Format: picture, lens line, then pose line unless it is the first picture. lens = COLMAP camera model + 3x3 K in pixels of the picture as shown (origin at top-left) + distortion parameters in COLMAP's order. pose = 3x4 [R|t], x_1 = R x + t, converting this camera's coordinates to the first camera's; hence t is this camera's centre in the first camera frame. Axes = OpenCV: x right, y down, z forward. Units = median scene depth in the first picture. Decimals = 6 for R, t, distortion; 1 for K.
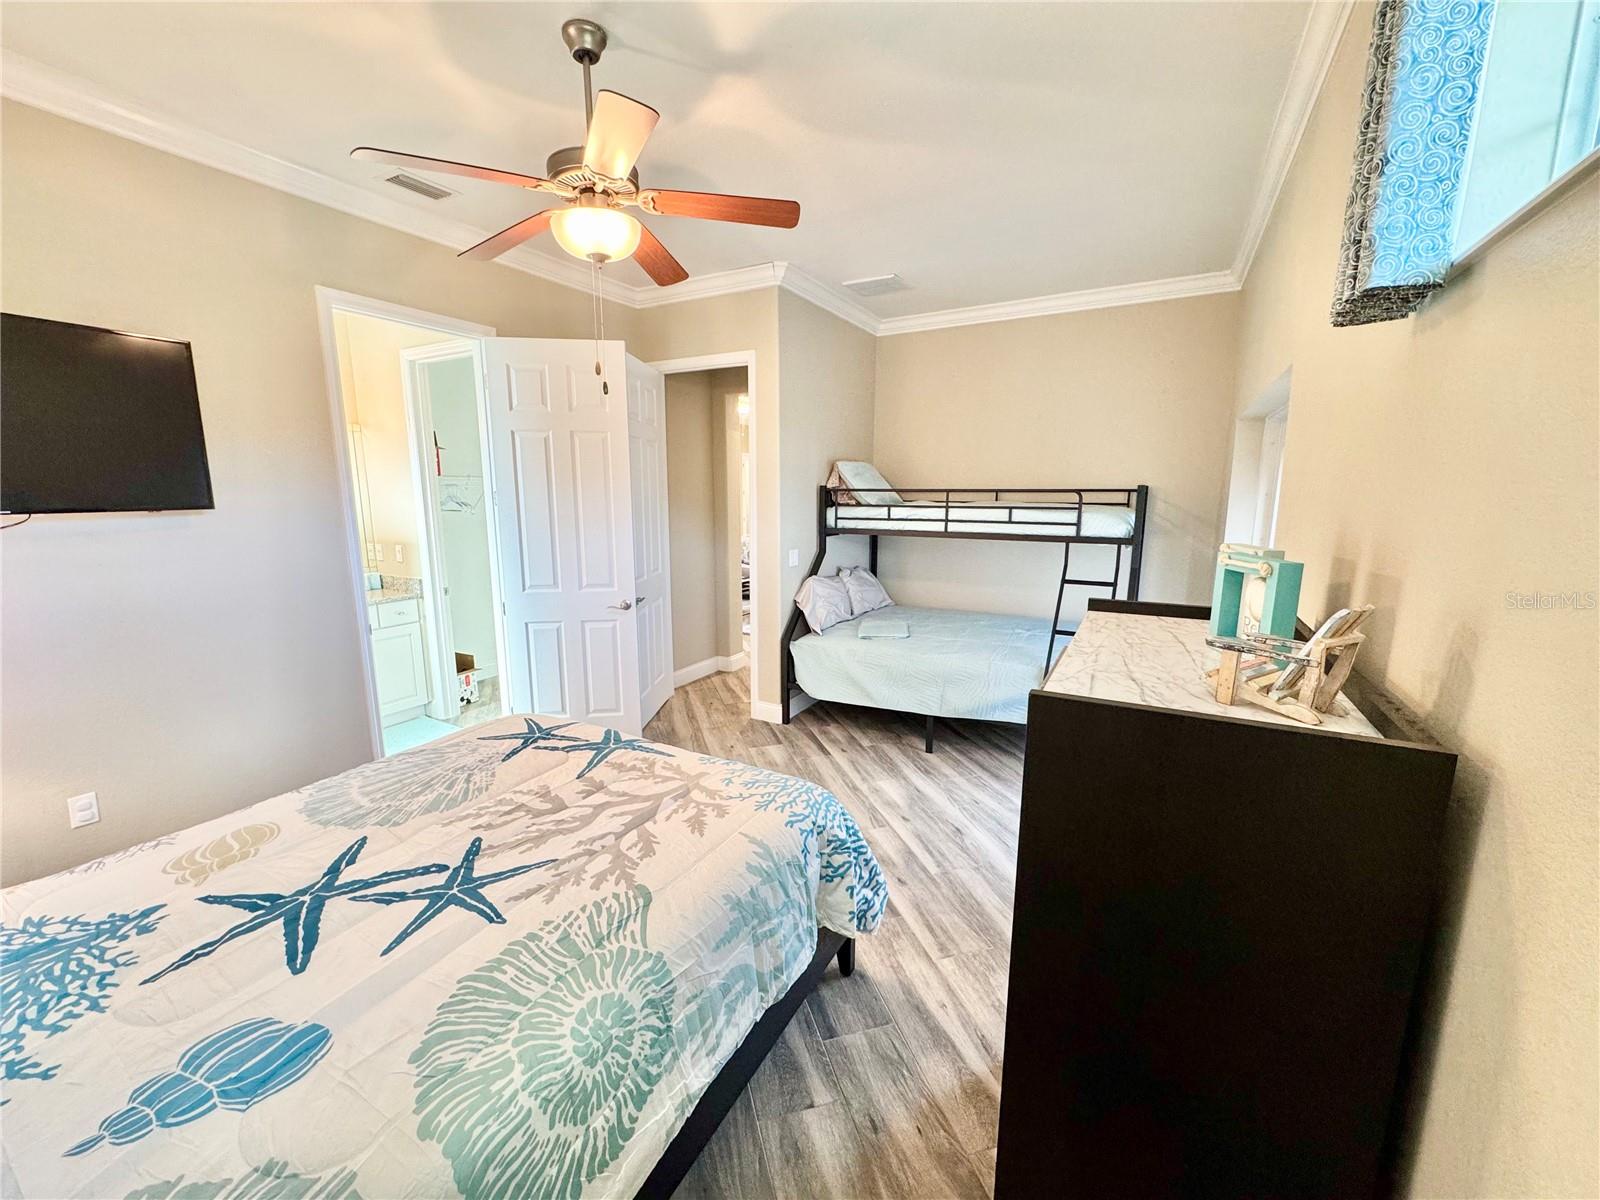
lens RADIAL K [[642.5, 0, 794.9], [0, 642.5, 599.1], [0, 0, 1]] dist [-0.004086, 0.000446]
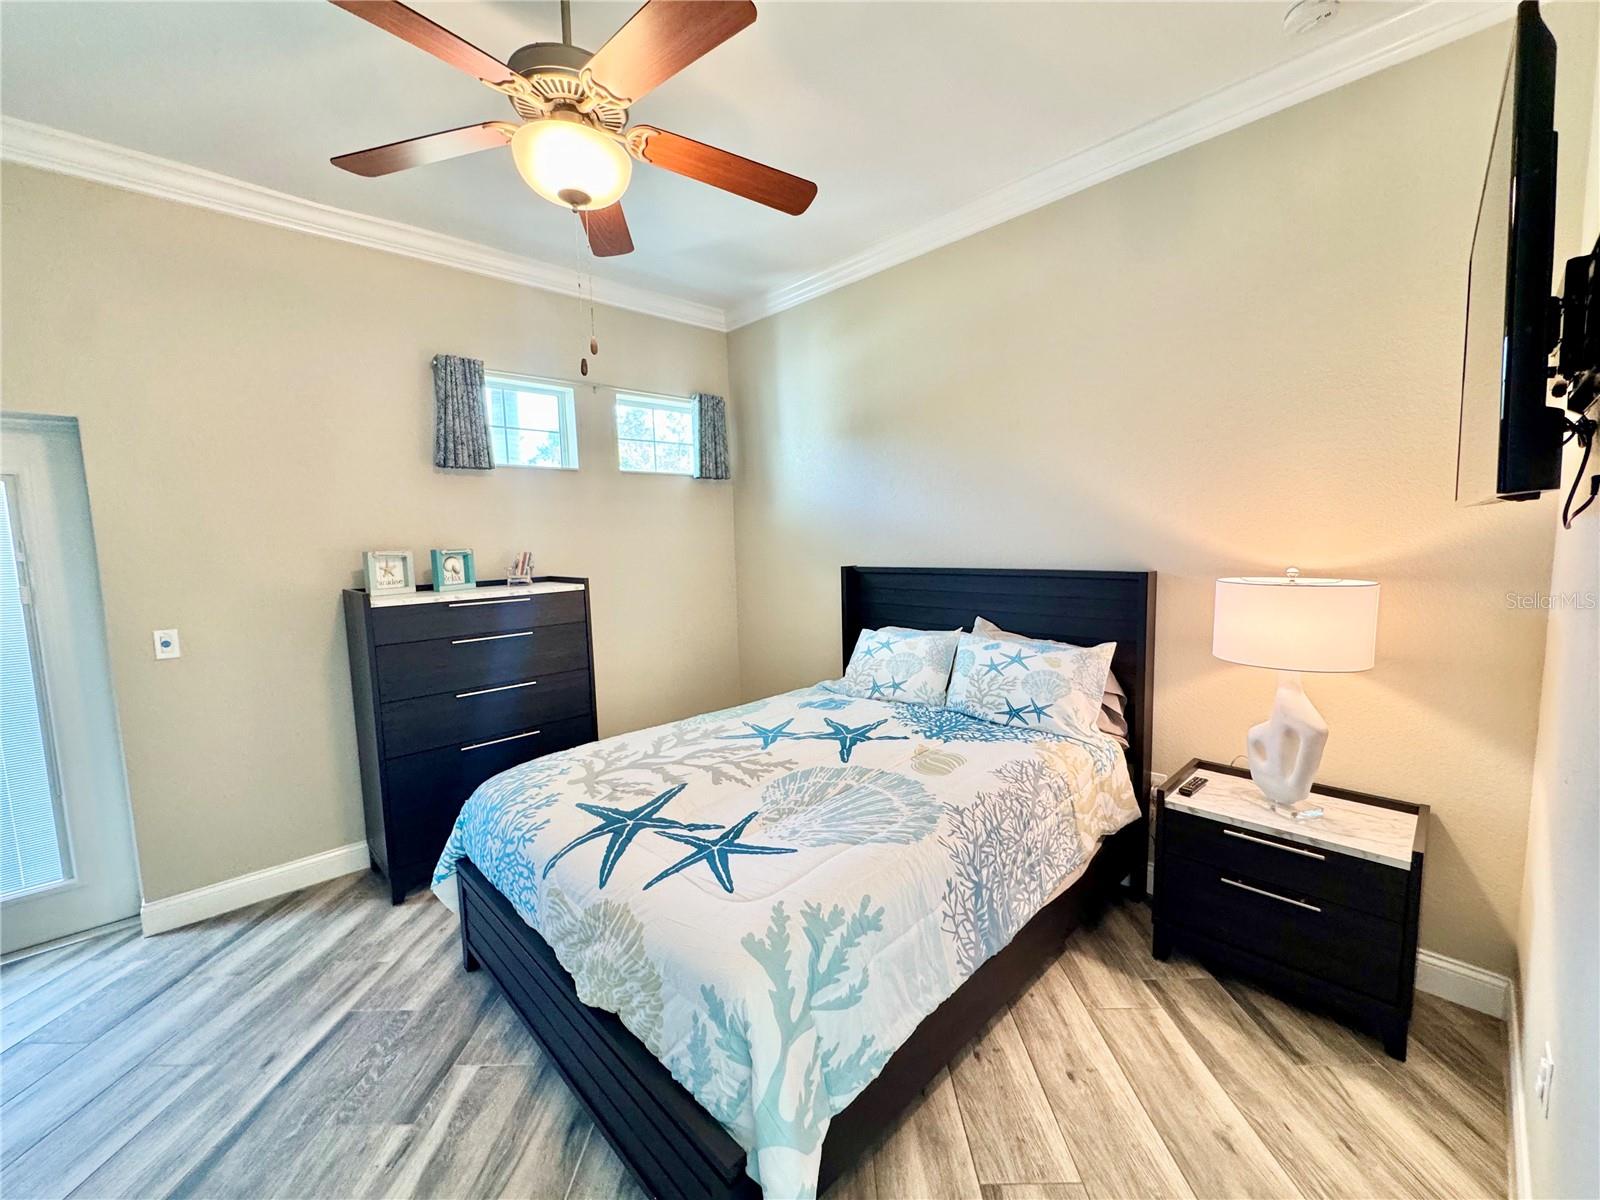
lens RADIAL K [[642.5, 0, 790.8], [0, 642.5, 596.5], [0, 0, 1]] dist [-0.004086, 0.000446]
pose [[-0.952883, -0.001559, 0.303334, -0.467305], [0.078768, 0.964413, 0.252394, -0.148189], [-0.292932, 0.264394, -0.918850, 1.047427]]
